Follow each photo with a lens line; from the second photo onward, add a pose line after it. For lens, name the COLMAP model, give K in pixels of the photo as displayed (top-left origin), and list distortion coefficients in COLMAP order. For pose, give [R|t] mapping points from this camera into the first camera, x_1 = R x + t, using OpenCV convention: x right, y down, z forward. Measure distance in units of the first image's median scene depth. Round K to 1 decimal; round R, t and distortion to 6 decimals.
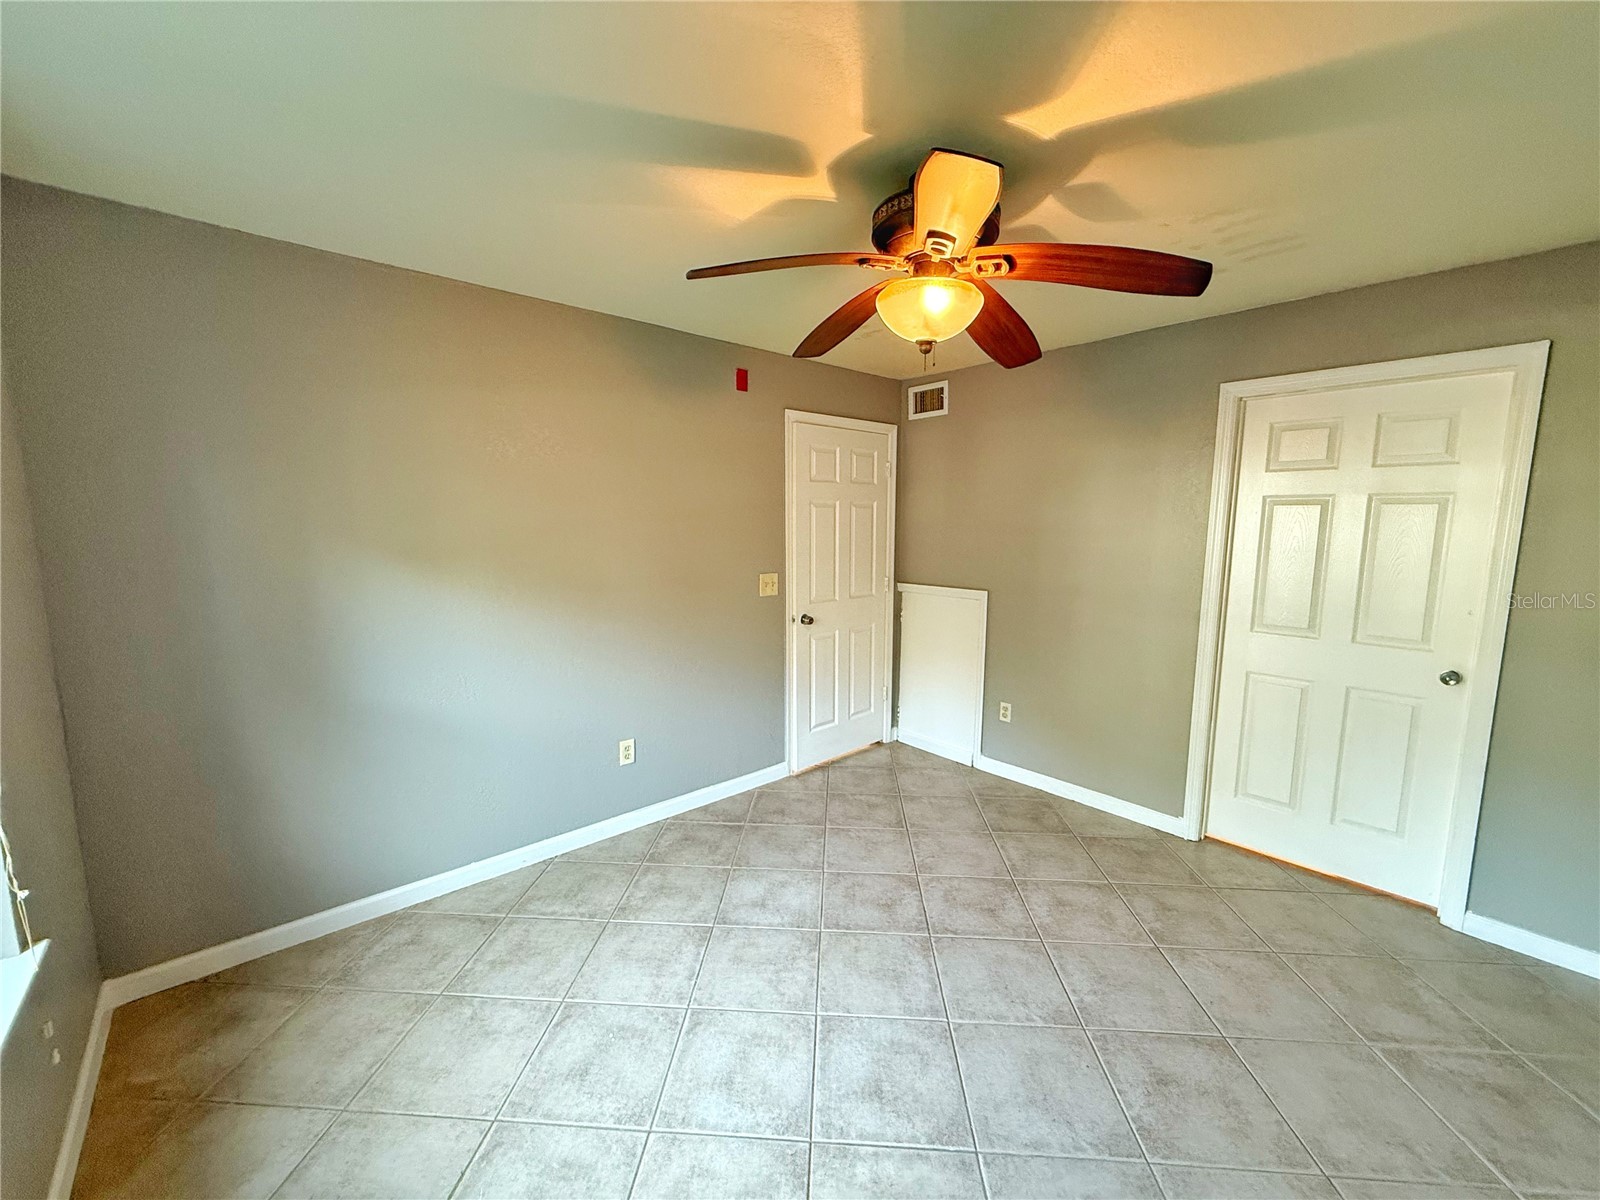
lens RADIAL K [[639.9, 0, 800.0], [0, 639.9, 600.0], [0, 0, 1]] dist [-0.000700, -0.000153]
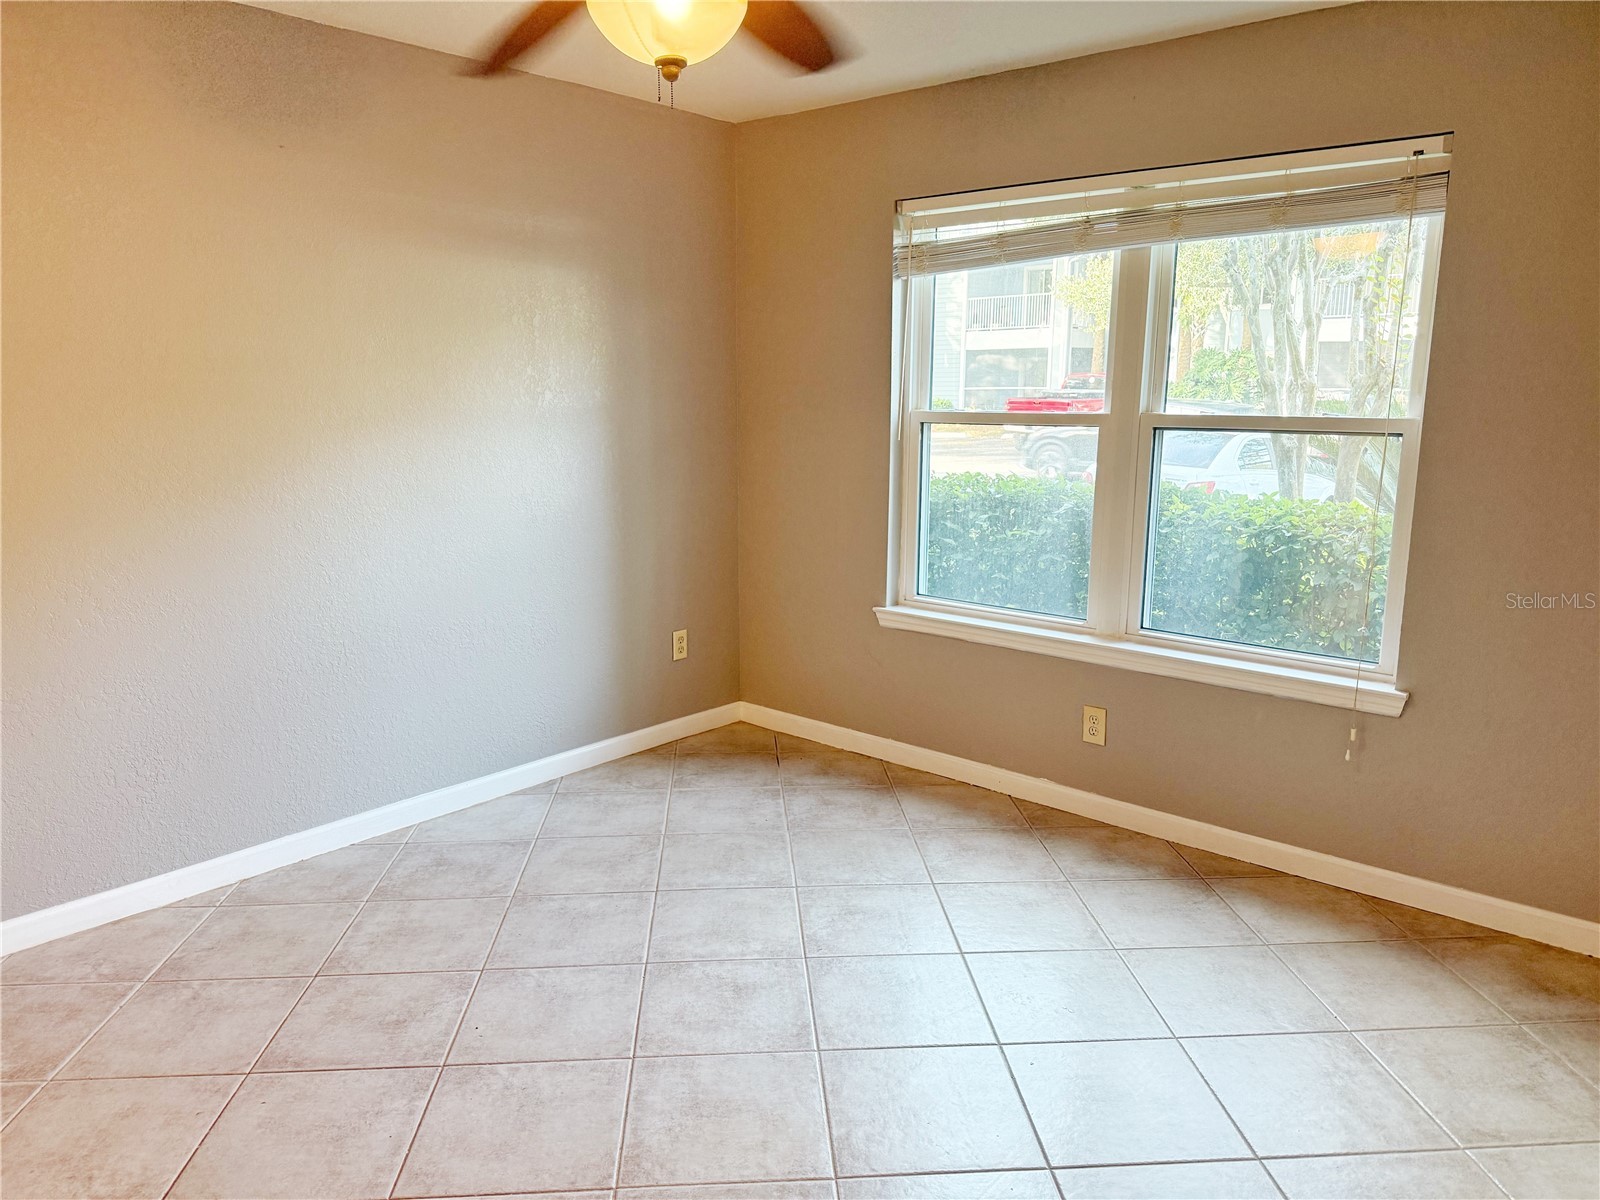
lens RADIAL K [[1131.6, 0, 800.0], [0, 1131.6, 600.0], [0, 0, 1]] dist [0.007906, -0.001999]
pose [[-0.992081, 0.015741, -0.124608, 0.206867], [-0.024224, 0.949506, 0.312812, -0.233602], [0.123240, 0.313353, -0.941606, 2.146259]]
